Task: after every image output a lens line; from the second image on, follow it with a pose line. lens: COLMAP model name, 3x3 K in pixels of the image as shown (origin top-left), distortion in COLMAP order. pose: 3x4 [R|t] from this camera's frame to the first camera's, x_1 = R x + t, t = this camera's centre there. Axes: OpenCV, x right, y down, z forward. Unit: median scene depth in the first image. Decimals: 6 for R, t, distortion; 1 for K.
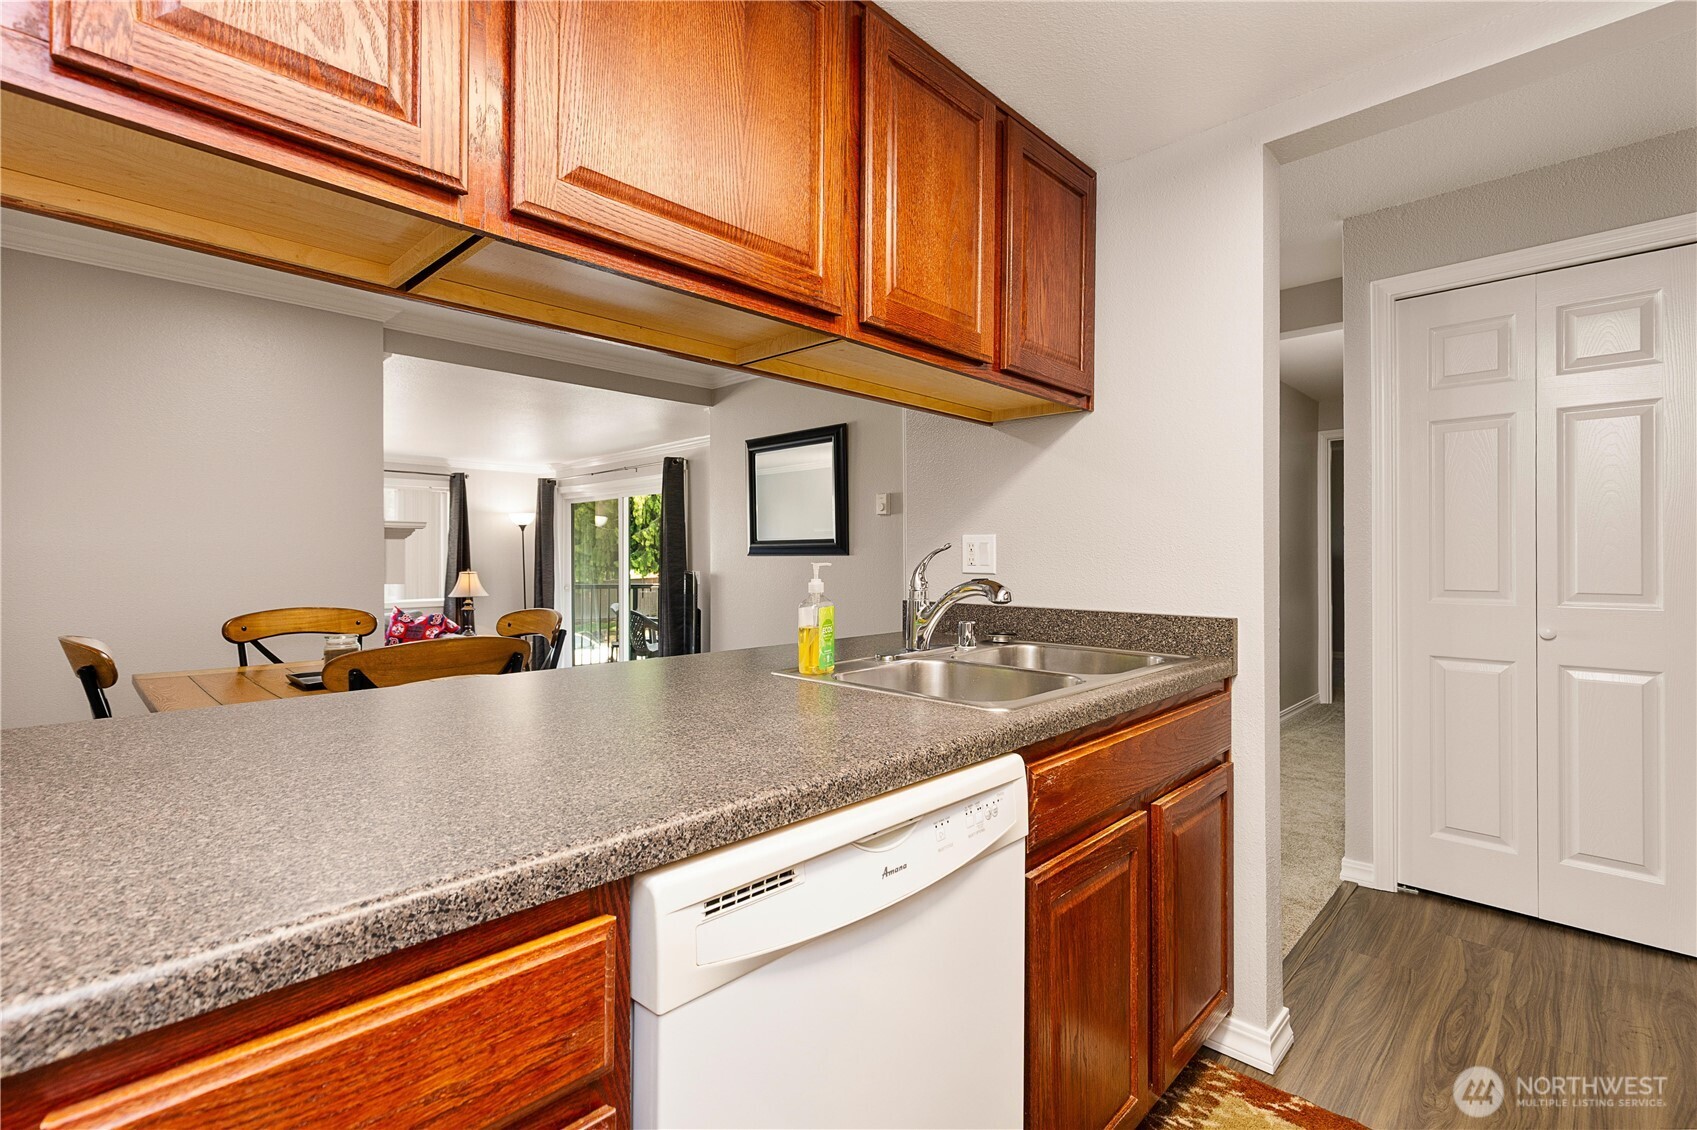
lens RADIAL K [[774.7, 0, 841.8], [0, 774.7, 557.8], [0, 0, 1]] dist [-0.000880, -0.000163]
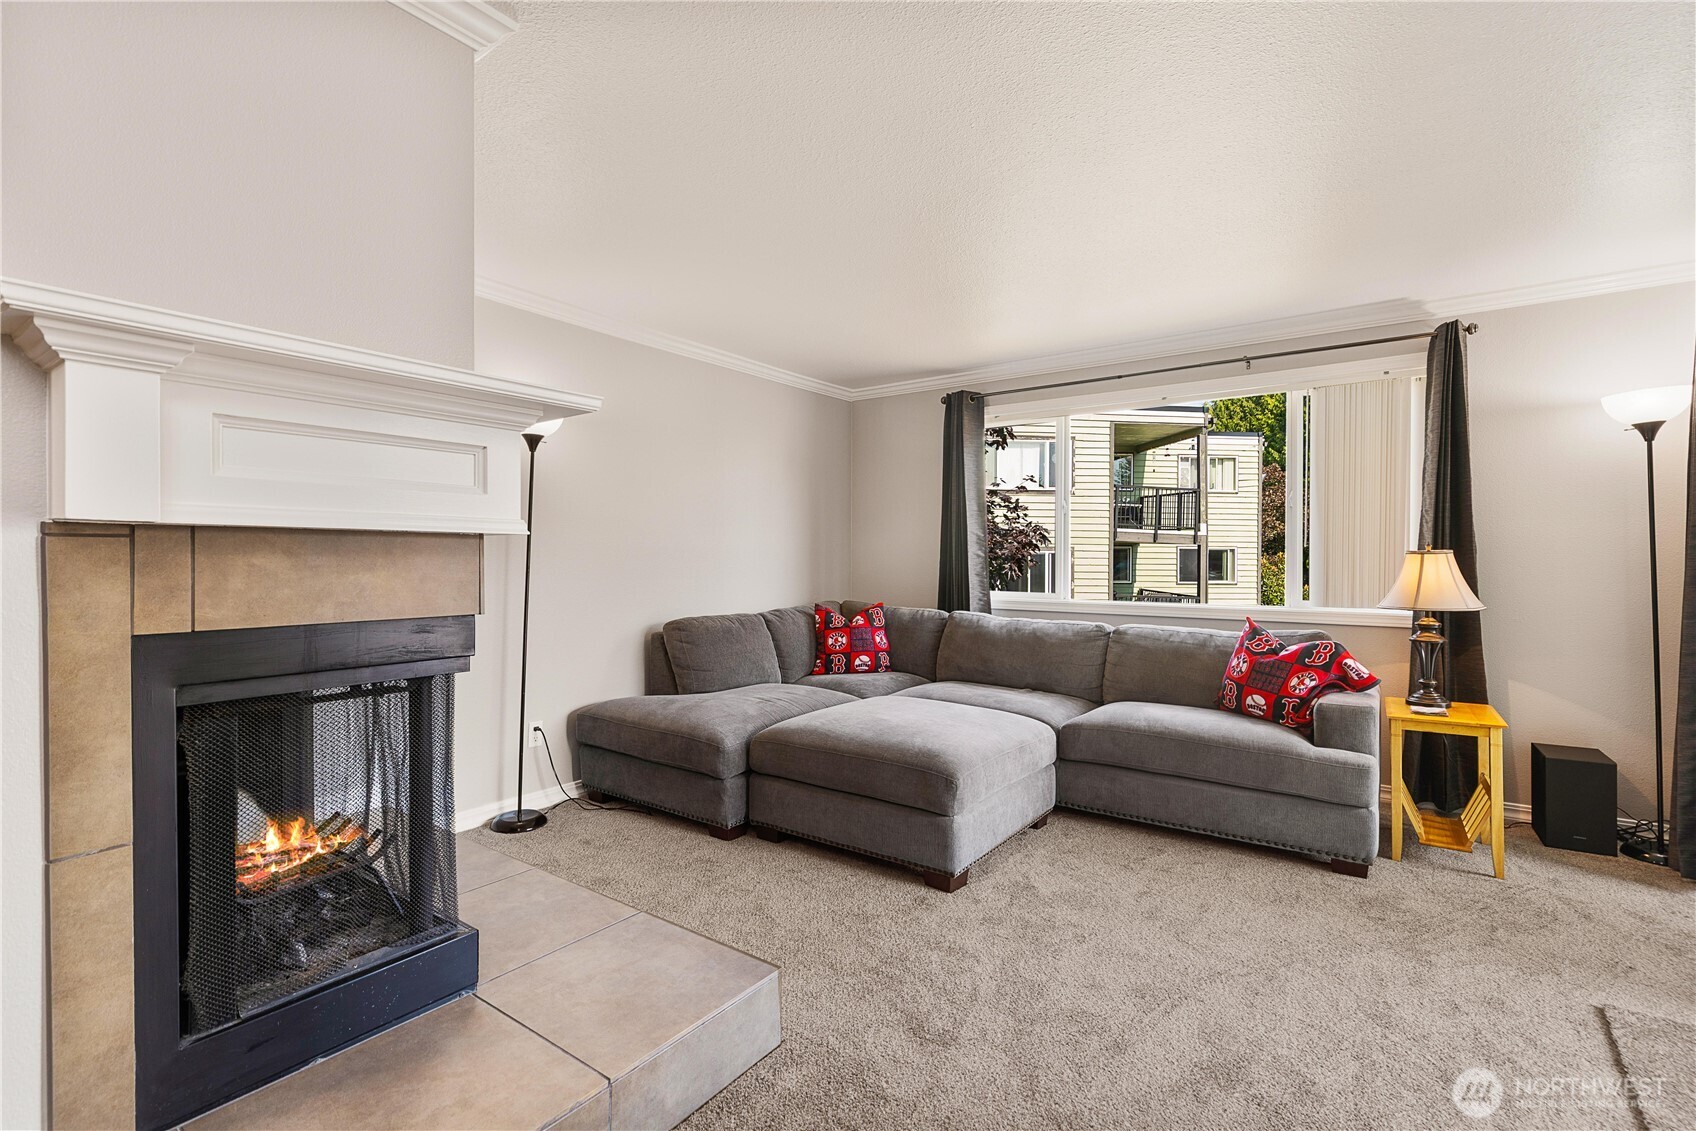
lens RADIAL K [[774.2, 0, 841.3], [0, 774.2, 558.3], [0, 0, 1]] dist [-0.000880, -0.000163]
pose [[0.128994, 0.007018, -0.991620, -0.120263], [-0.004544, 0.999969, 0.006486, 0.022708], [0.991635, 0.003669, 0.129022, 0.672895]]
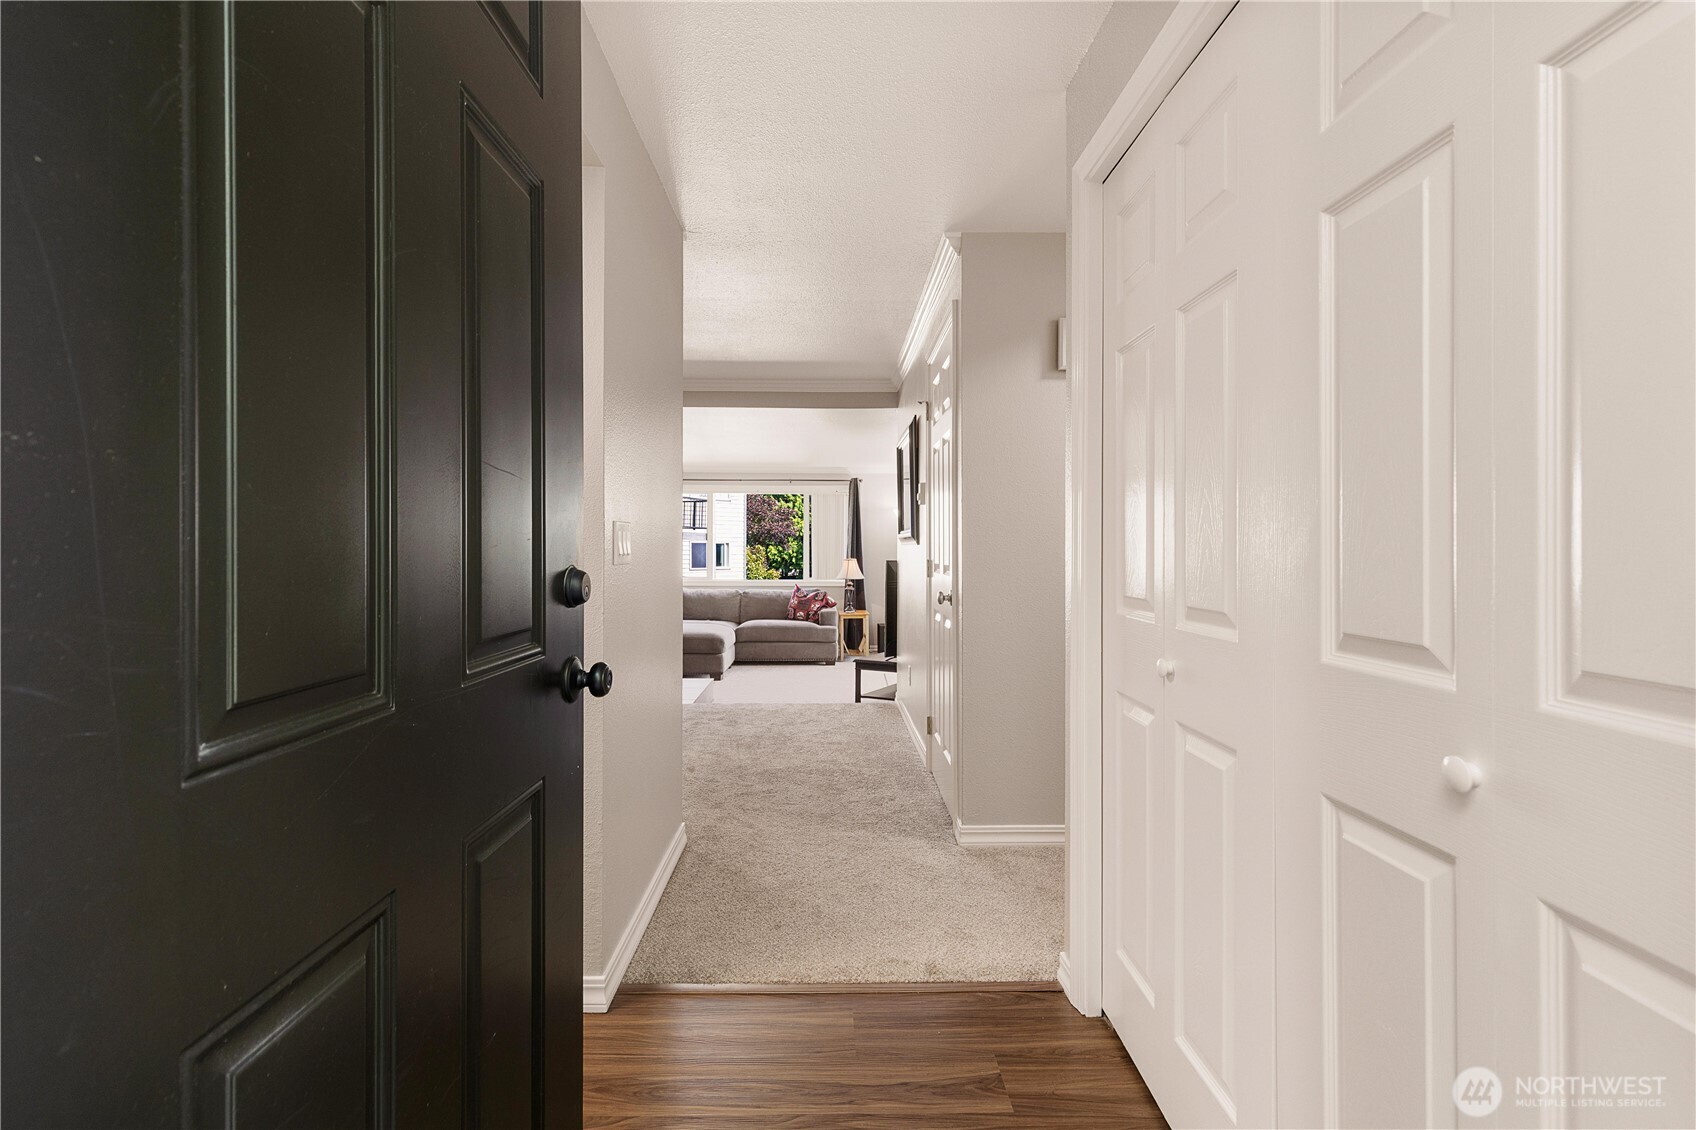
lens RADIAL K [[787.5, 0, 844.5], [0, 787.5, 542.2], [0, 0, 1]] dist [-0.000229, -0.000031]
pose [[0.703035, 0.003014, -0.711148, 0.426471], [-0.004117, 0.999992, 0.000169, -0.009093], [0.711143, 0.002809, 0.703042, 0.118416]]
